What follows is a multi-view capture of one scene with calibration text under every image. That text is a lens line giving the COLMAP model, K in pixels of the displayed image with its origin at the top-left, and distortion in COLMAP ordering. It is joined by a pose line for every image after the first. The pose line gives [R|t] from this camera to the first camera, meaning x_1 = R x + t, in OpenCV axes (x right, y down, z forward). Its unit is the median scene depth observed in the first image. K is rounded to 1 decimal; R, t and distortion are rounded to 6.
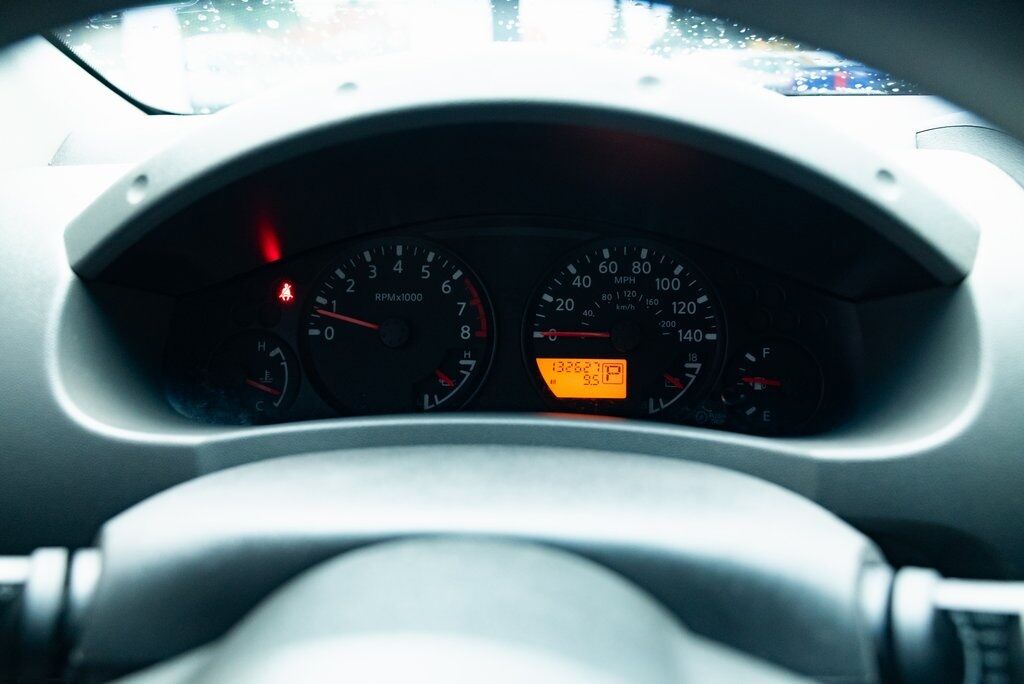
lens RADIAL K [[785.2, 0, 512.0], [0, 785.2, 342.0], [0, 0, 1]] dist [-0.000629, 0.000540]
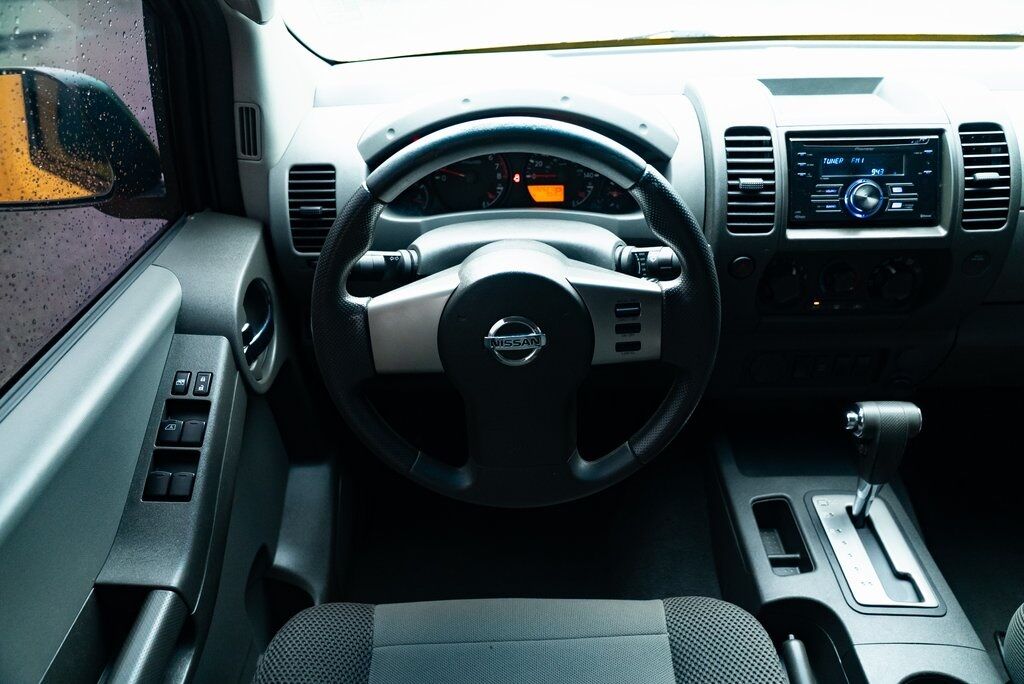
lens RADIAL K [[690.6, 0, 512.0], [0, 690.6, 342.0], [0, 0, 1]] dist [-0.043661, 0.029059]
pose [[0.999039, -0.035770, 0.025322, -0.093112], [0.027285, 0.959806, 0.279333, -0.117642], [-0.034295, -0.278374, 0.959860, -1.258228]]
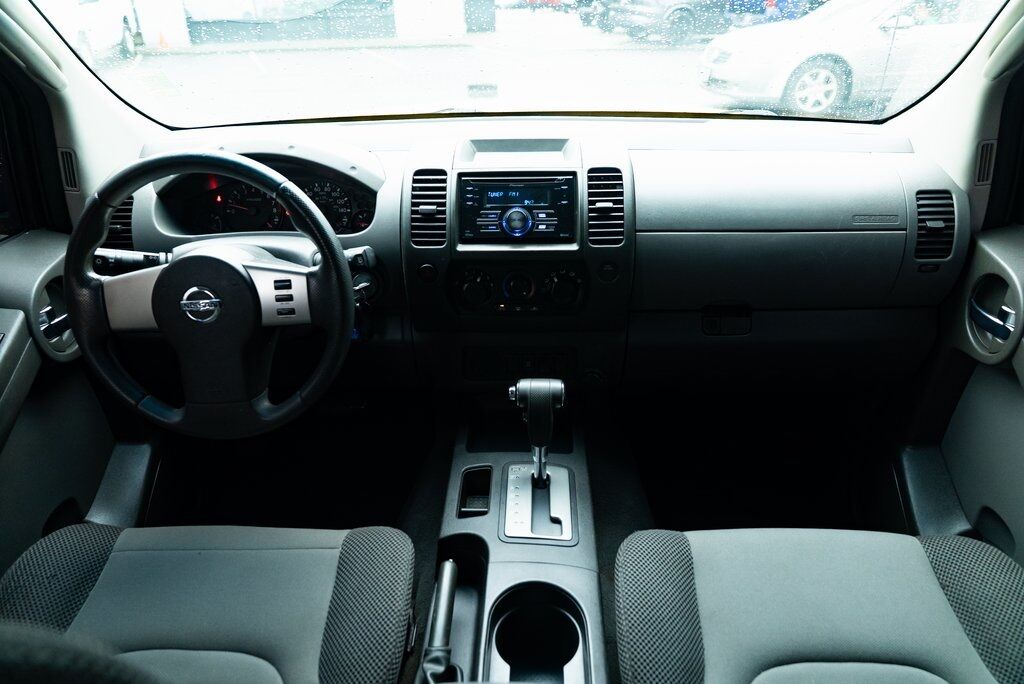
lens RADIAL K [[695.1, 0, 512.0], [0, 695.1, 342.0], [0, 0, 1]] dist [-0.043004, 0.026802]
pose [[0.999730, -0.014335, 0.018313, 0.868524], [0.011419, 0.988549, 0.150470, 0.108002], [-0.020260, -0.150221, 0.988445, -1.940327]]
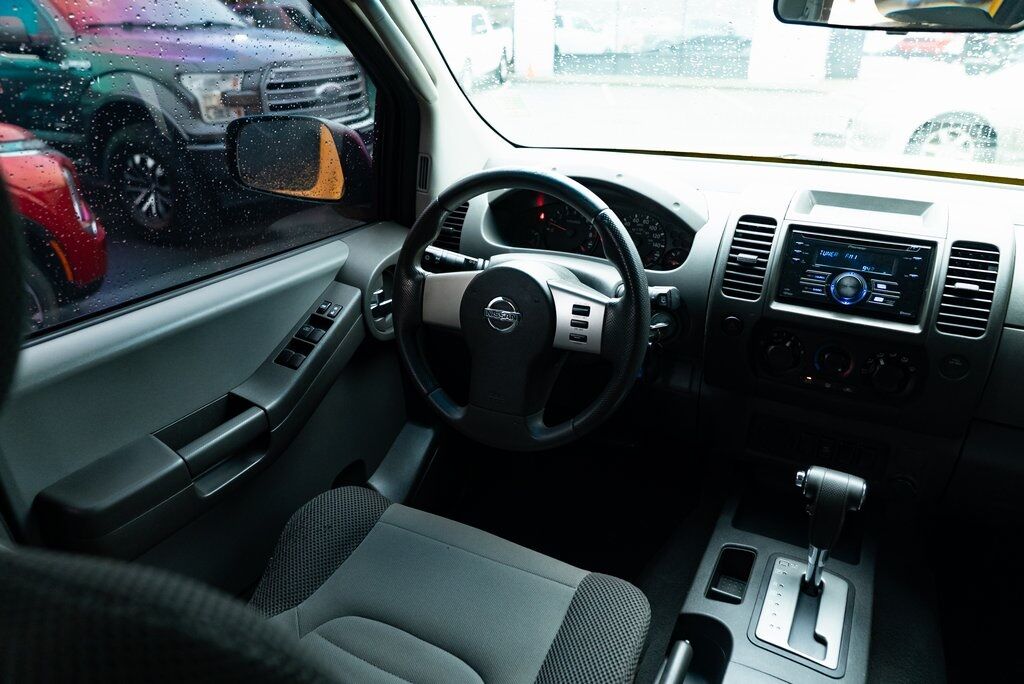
lens RADIAL K [[695.1, 0, 512.0], [0, 695.1, 342.0], [0, 0, 1]] dist [-0.043004, 0.026802]
pose [[0.904251, 0.188346, -0.383218, 0.843266], [-0.148152, 0.980100, 0.132121, 0.091821], [0.400476, -0.062696, 0.914160, -1.815892]]
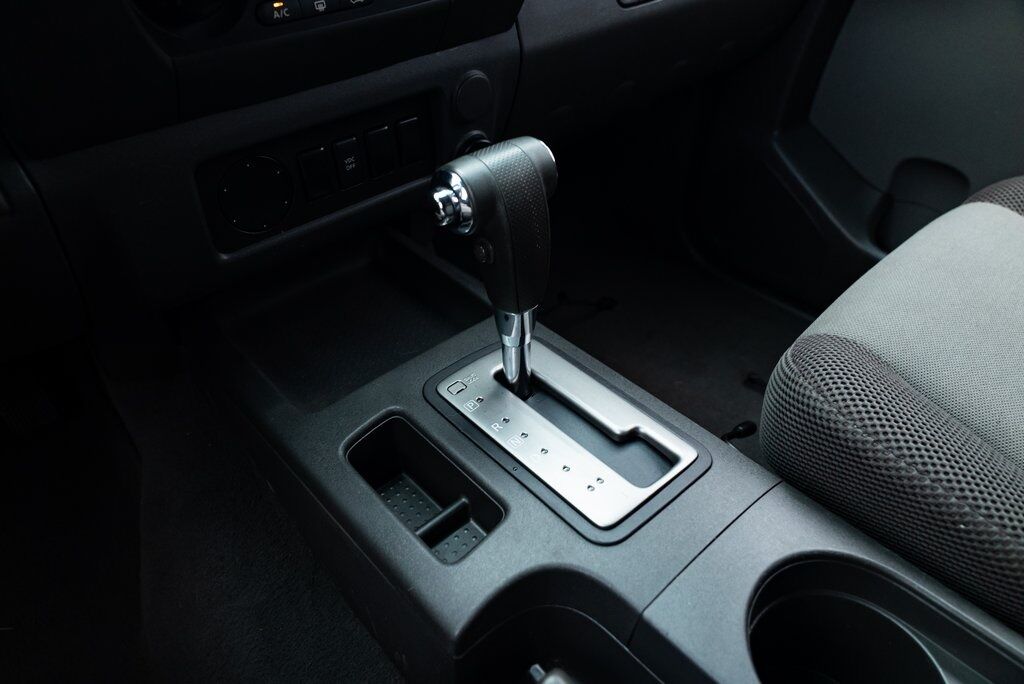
lens RADIAL K [[695.1, 0, 512.0], [0, 695.1, 342.0], [0, 0, 1]] dist [-0.043004, 0.026802]
pose [[0.697305, -0.453014, 0.555468, 0.369037], [0.226792, 0.874583, 0.428568, 0.446871], [-0.679950, -0.172867, 0.712591, -0.247898]]
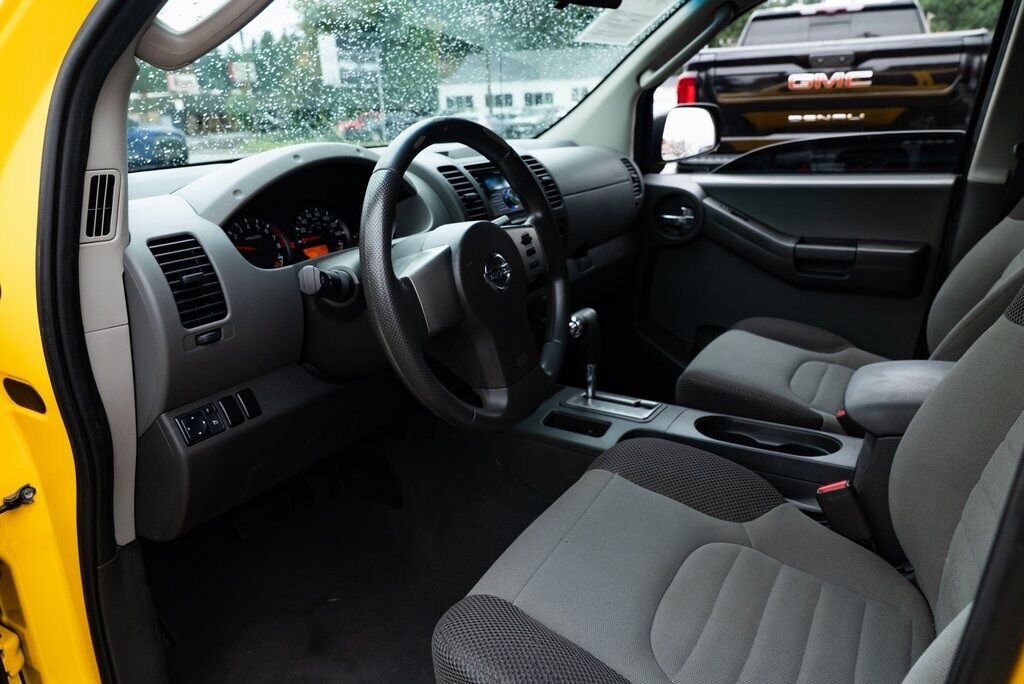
lens RADIAL K [[695.1, 0, 512.0], [0, 695.1, 342.0], [0, 0, 1]] dist [-0.043004, 0.026802]
pose [[0.464022, -0.276233, 0.841653, -1.793849], [0.316114, 0.939214, 0.133972, 0.235359], [-0.827500, 0.203892, 0.523137, -0.842753]]
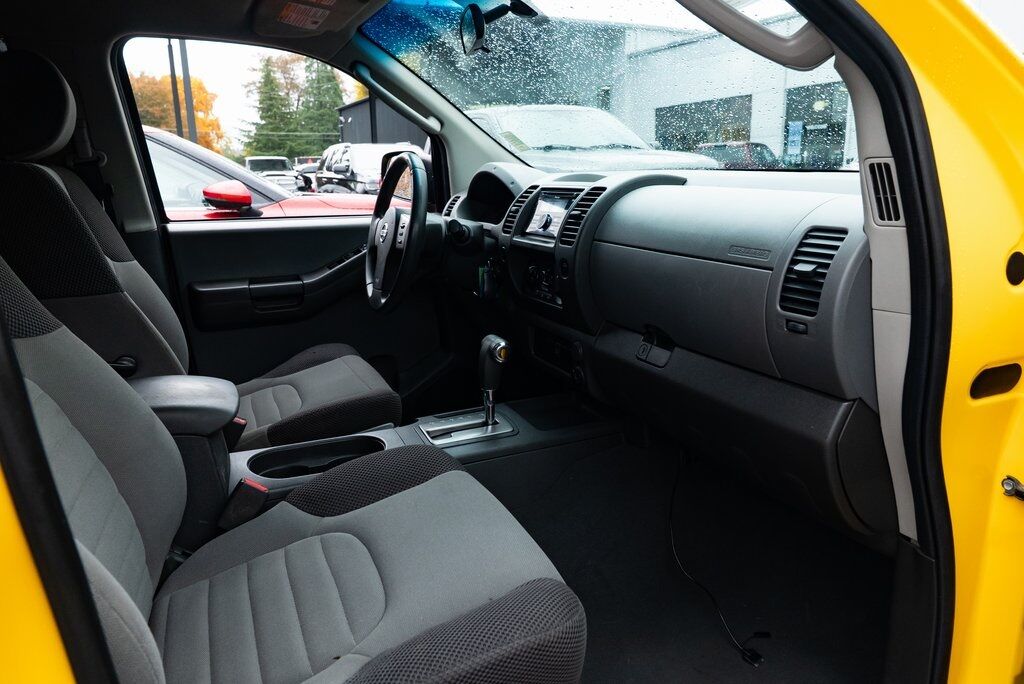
lens RADIAL K [[695.1, 0, 512.0], [0, 695.1, 342.0], [0, 0, 1]] dist [-0.043004, 0.026802]
pose [[0.462573, 0.218440, -0.859250, 3.779182], [-0.268382, 0.958200, 0.099113, 0.301951], [0.844984, 0.184761, 0.501863, -1.022022]]
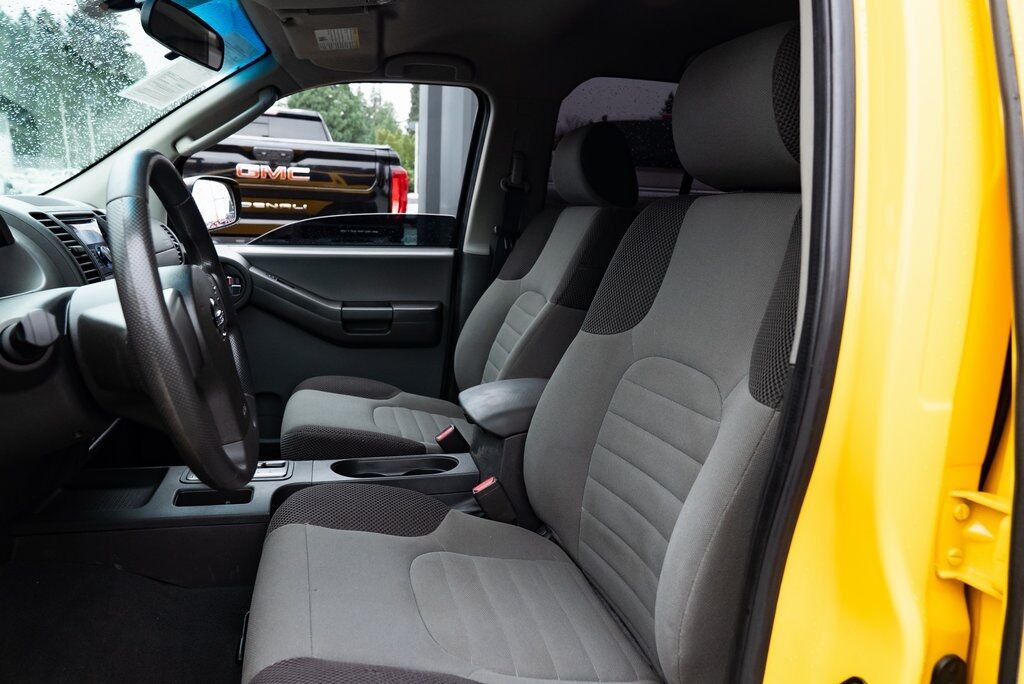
lens RADIAL K [[695.1, 0, 512.0], [0, 695.1, 342.0], [0, 0, 1]] dist [-0.043004, 0.026802]
pose [[-0.315860, -0.173116, 0.932879, -2.062237], [0.267870, 0.926945, 0.262712, 0.085009], [-0.910208, 0.332871, -0.246412, -0.045161]]
